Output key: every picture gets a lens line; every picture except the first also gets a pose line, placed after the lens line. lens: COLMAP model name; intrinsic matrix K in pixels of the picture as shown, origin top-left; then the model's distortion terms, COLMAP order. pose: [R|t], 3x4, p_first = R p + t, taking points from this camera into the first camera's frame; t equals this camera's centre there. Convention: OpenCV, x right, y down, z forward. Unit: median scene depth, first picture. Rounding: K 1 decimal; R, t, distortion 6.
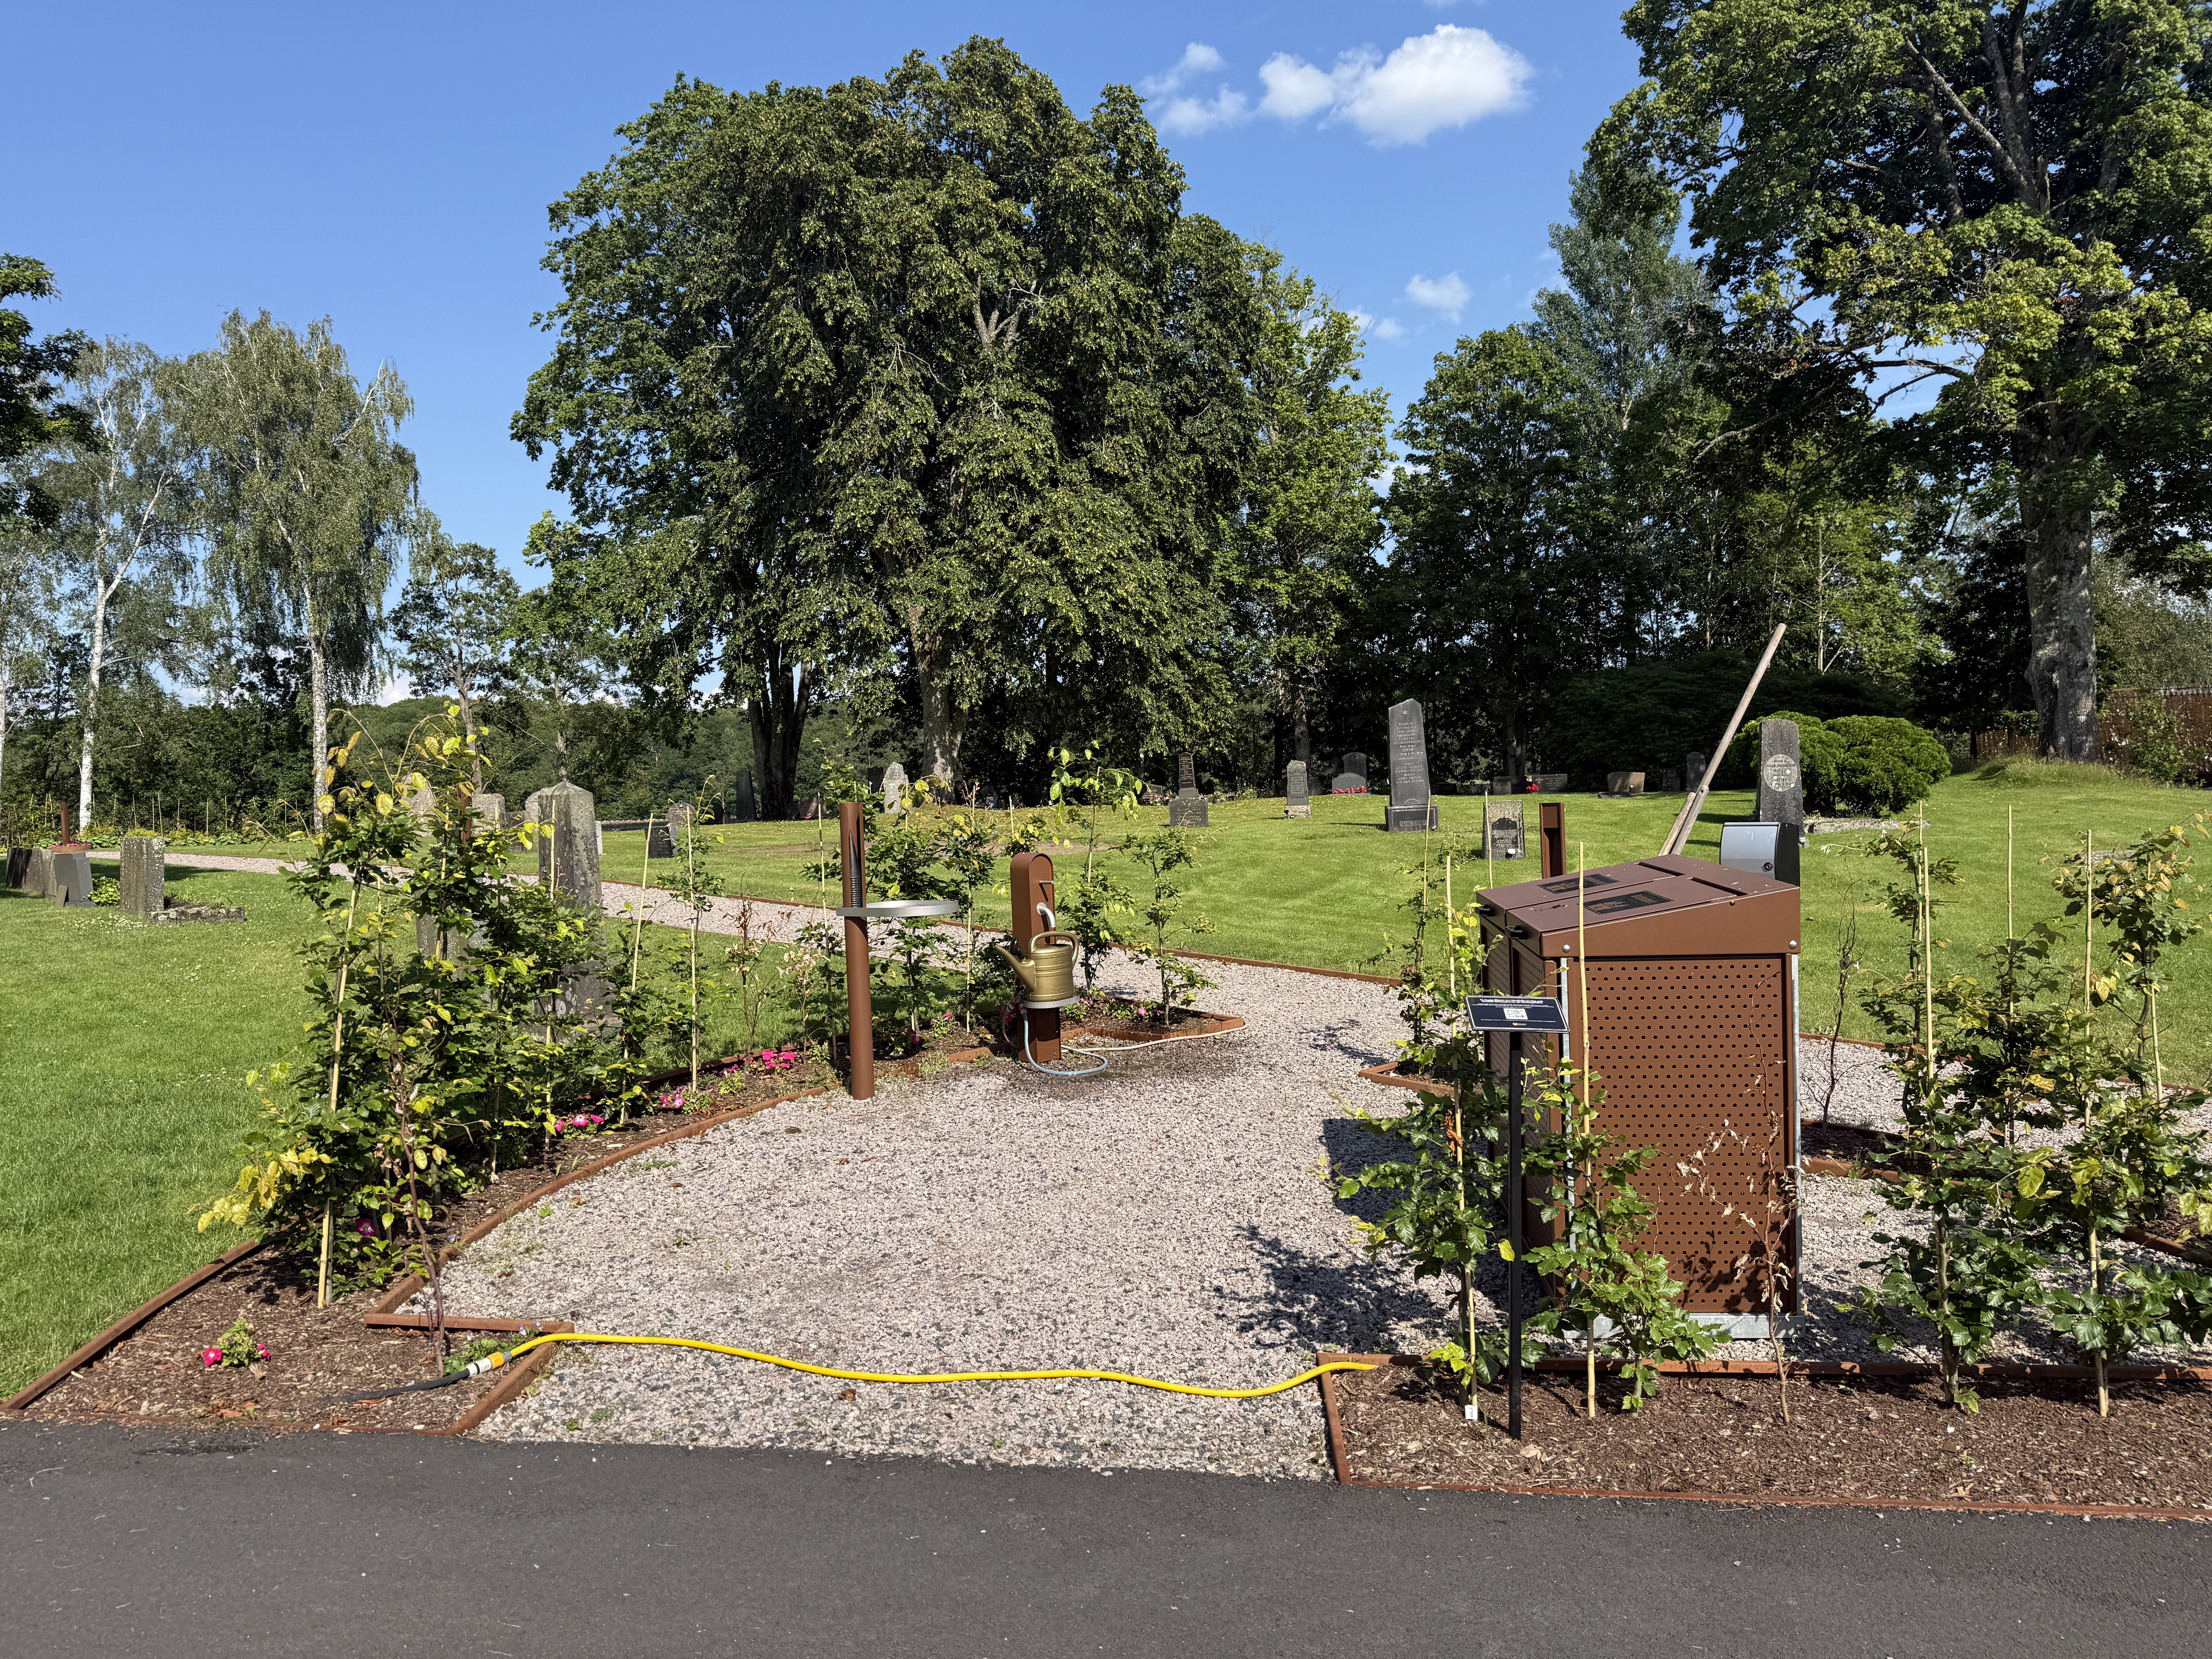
lens RADIAL K [[1545.3, 0, 1106.0], [0, 1545.3, 829.5], [0, 0, 1]] dist [-0.000622, -0.154124]
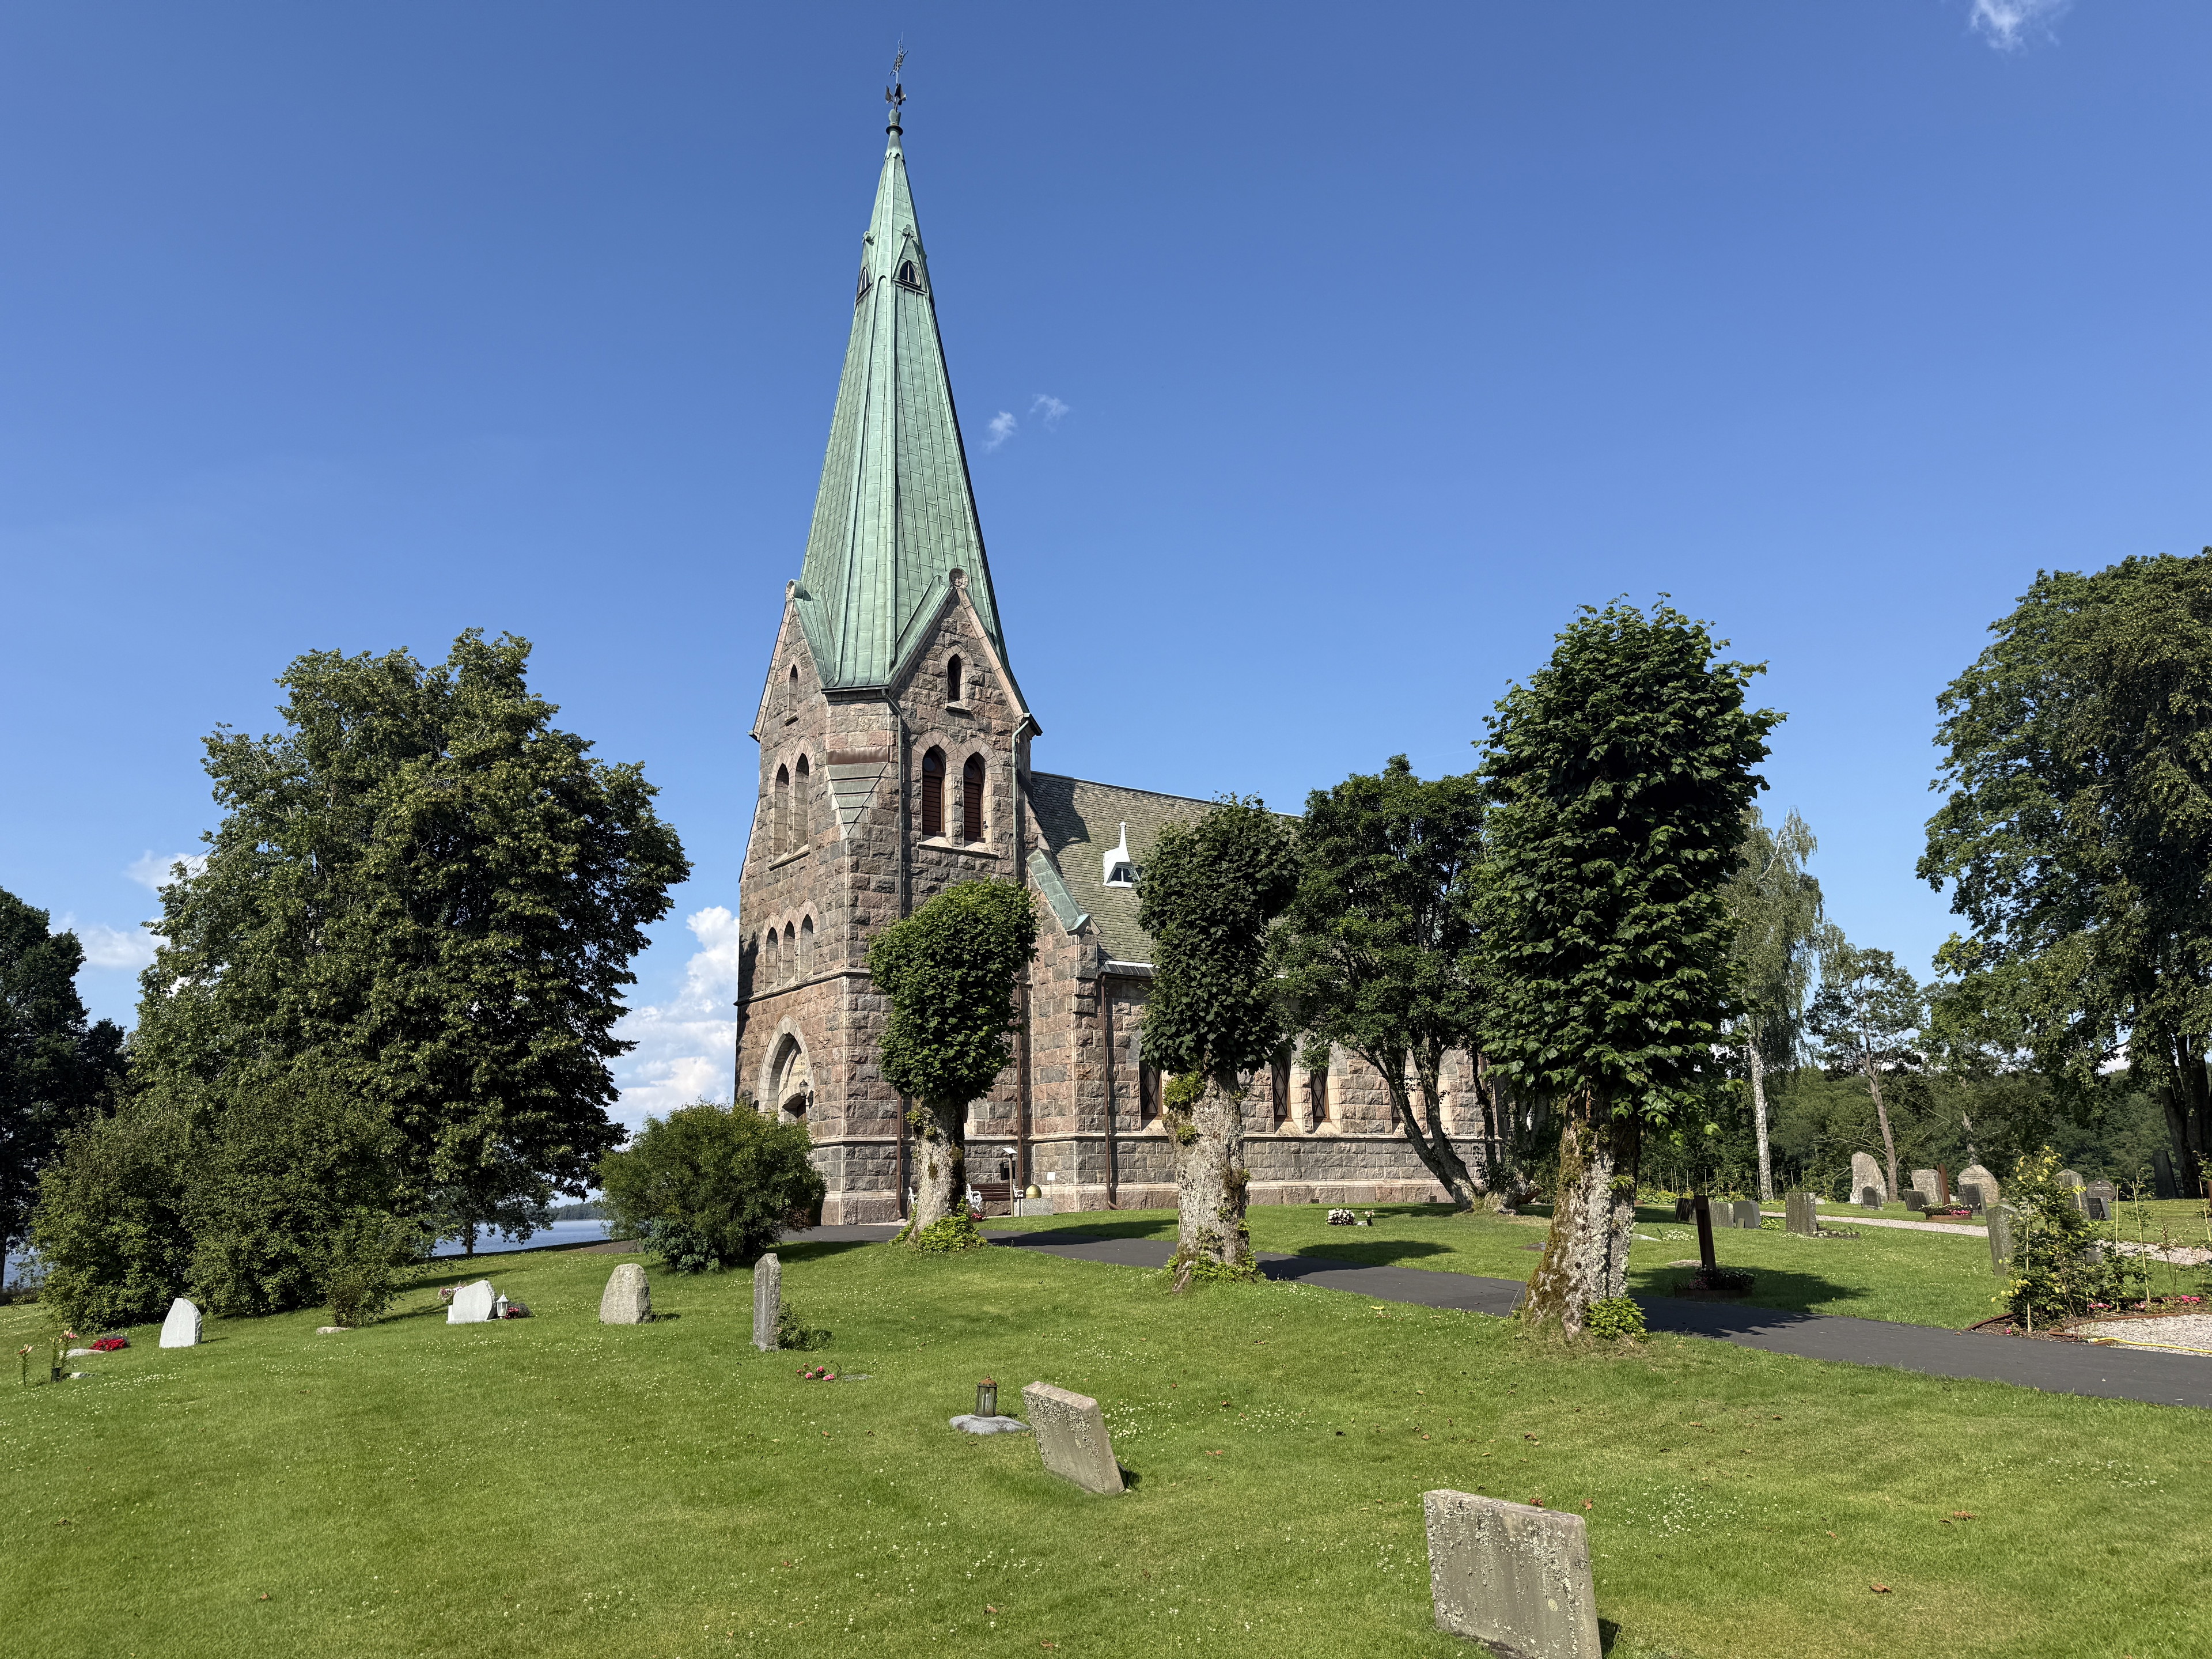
lens RADIAL K [[1666.1, 0, 1105.4], [0, 1666.1, 868.6], [0, 0, 1]] dist [-0.003605, 0.001969]
pose [[0.704961, -0.113942, -0.700033, 0.089619], [-0.025300, 0.982343, -0.185371, 0.004540], [0.708794, 0.148390, 0.689631, -0.379566]]
